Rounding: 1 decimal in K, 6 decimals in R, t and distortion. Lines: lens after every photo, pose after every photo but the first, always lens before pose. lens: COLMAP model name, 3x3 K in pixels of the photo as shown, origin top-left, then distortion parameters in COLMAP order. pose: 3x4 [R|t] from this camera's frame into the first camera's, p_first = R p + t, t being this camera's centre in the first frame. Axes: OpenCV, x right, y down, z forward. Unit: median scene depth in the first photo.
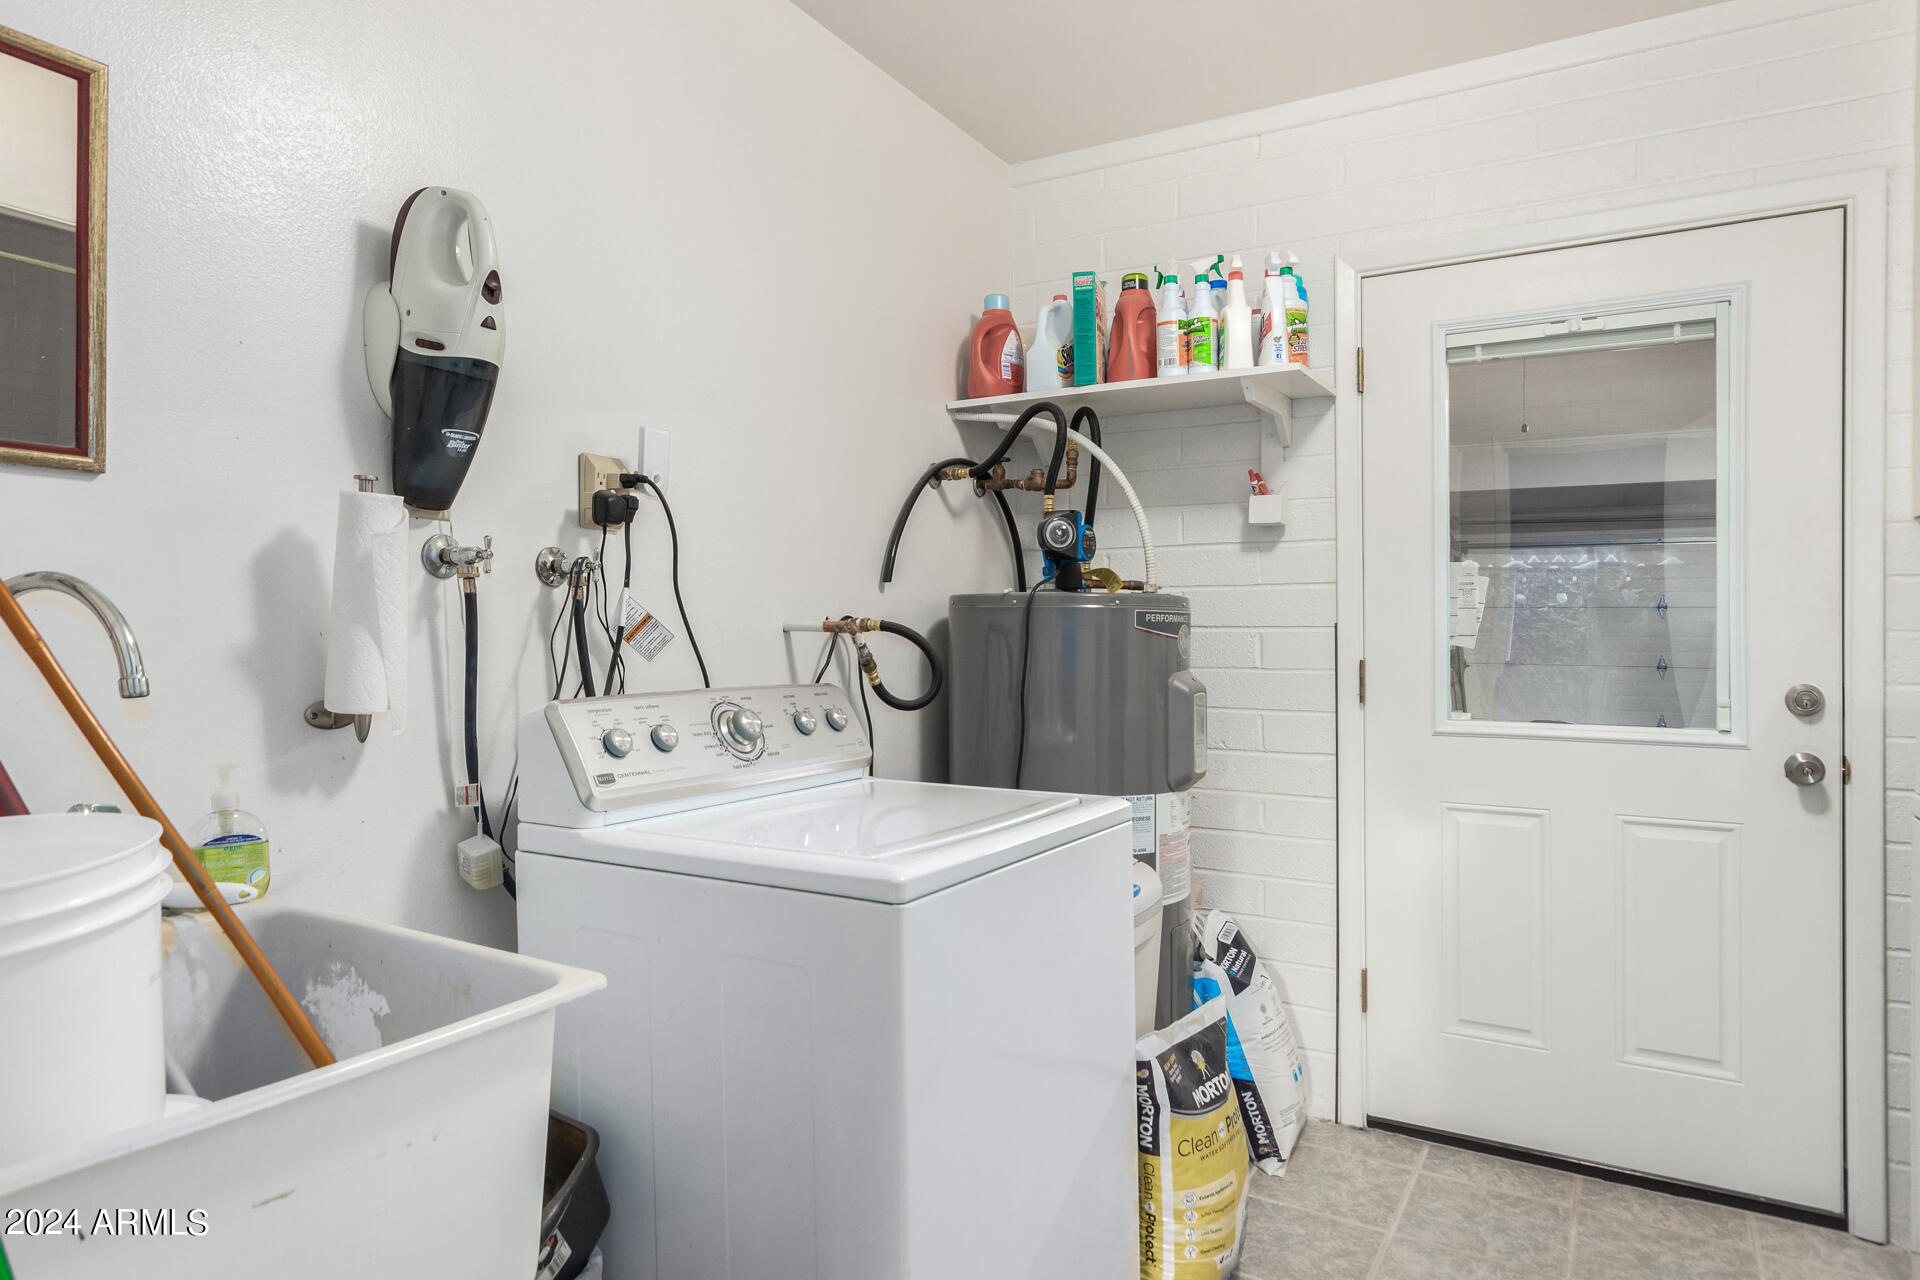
lens RADIAL K [[1163.2, 0, 958.9], [0, 1163.2, 634.1], [0, 0, 1]] dist [-0.003490, -0.001475]
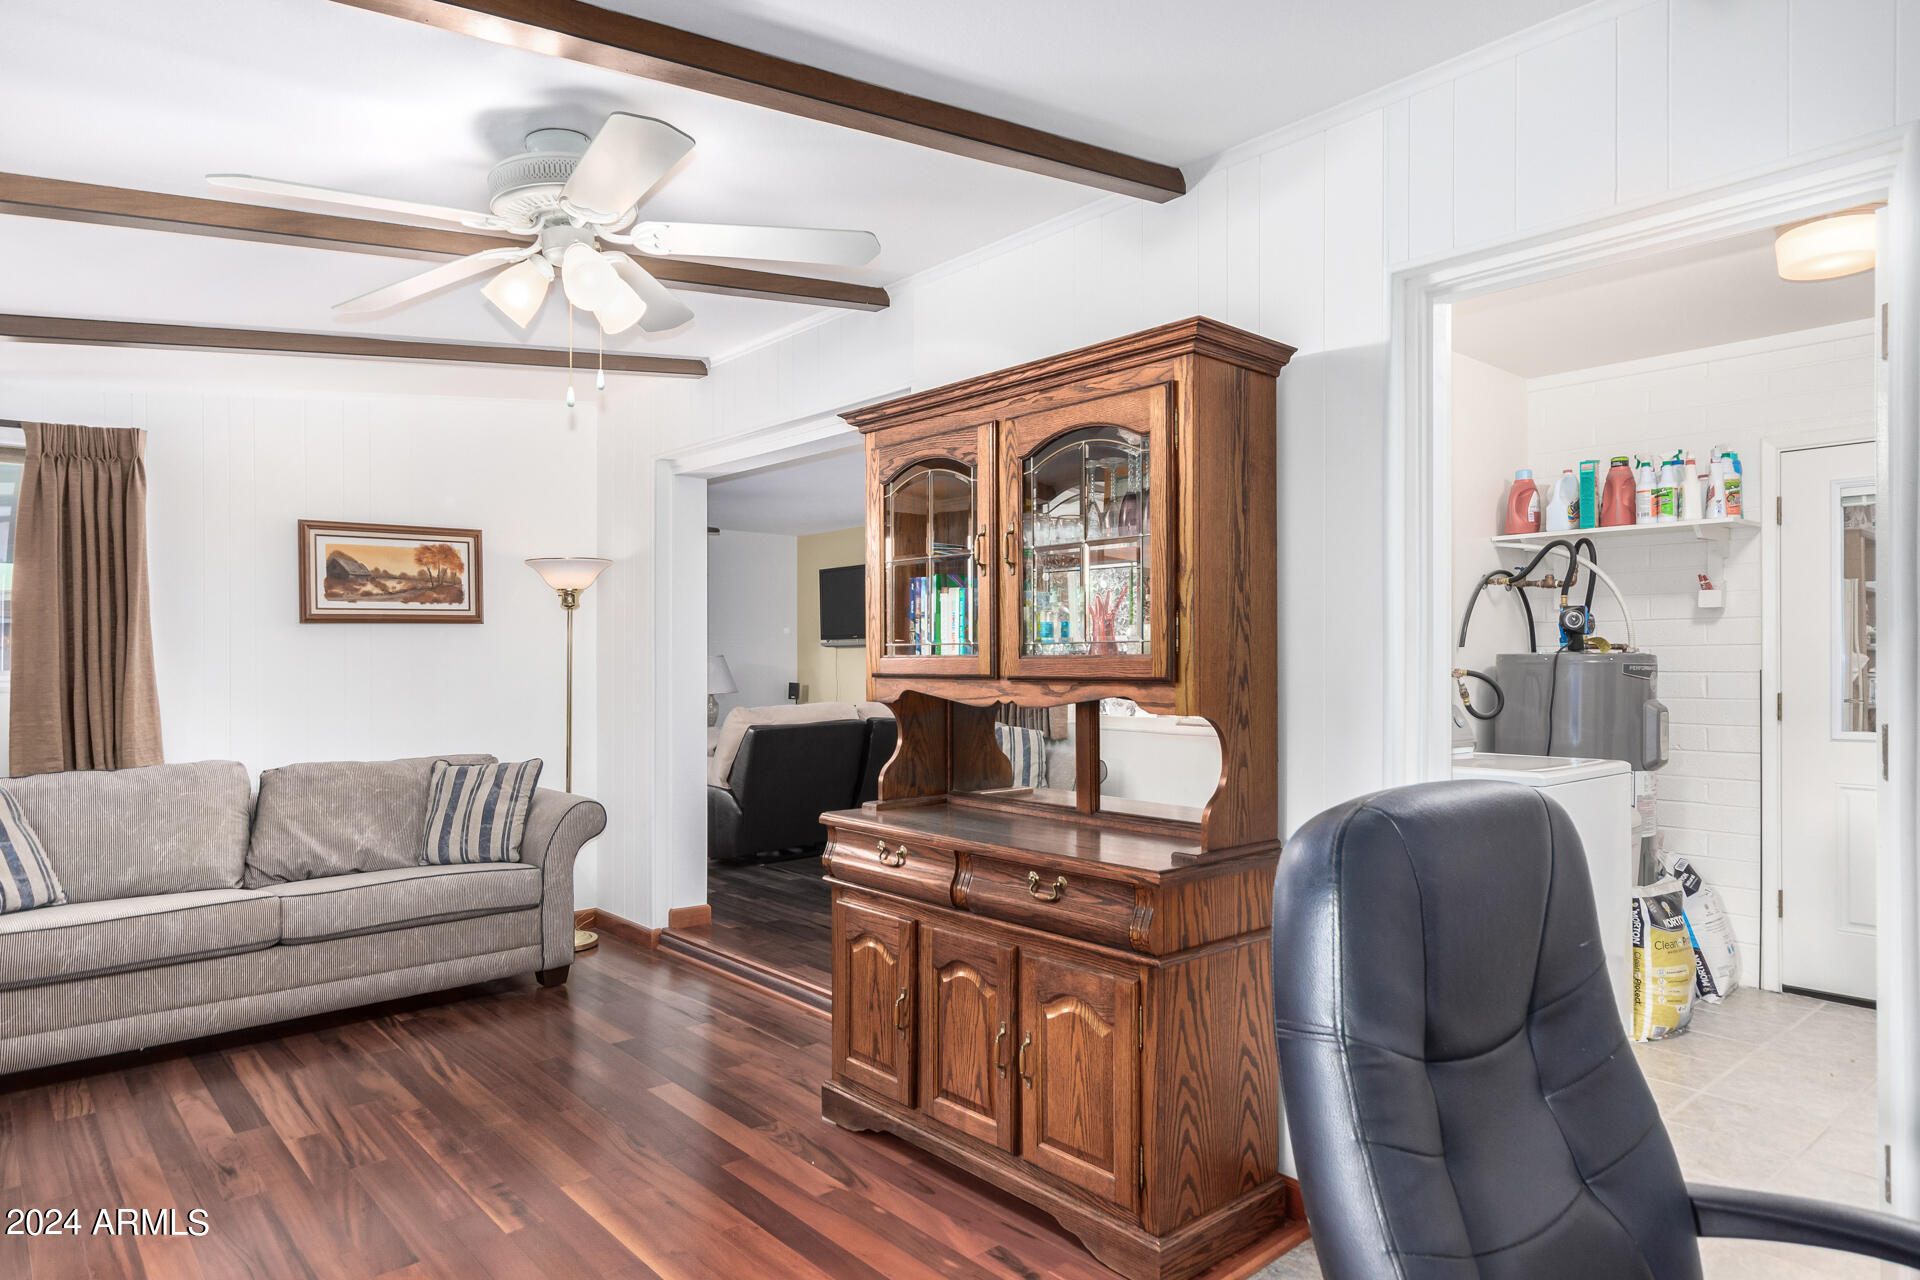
lens RADIAL K [[1163.2, 0, 970.8], [0, 1163.2, 683.3], [0, 0, 1]] dist [-0.003490, -0.001475]
pose [[0.951198, 0.002038, -0.308575, -0.218574], [0.002218, 0.999907, 0.013442, -0.015424], [0.308574, -0.013470, 0.951105, -0.865182]]
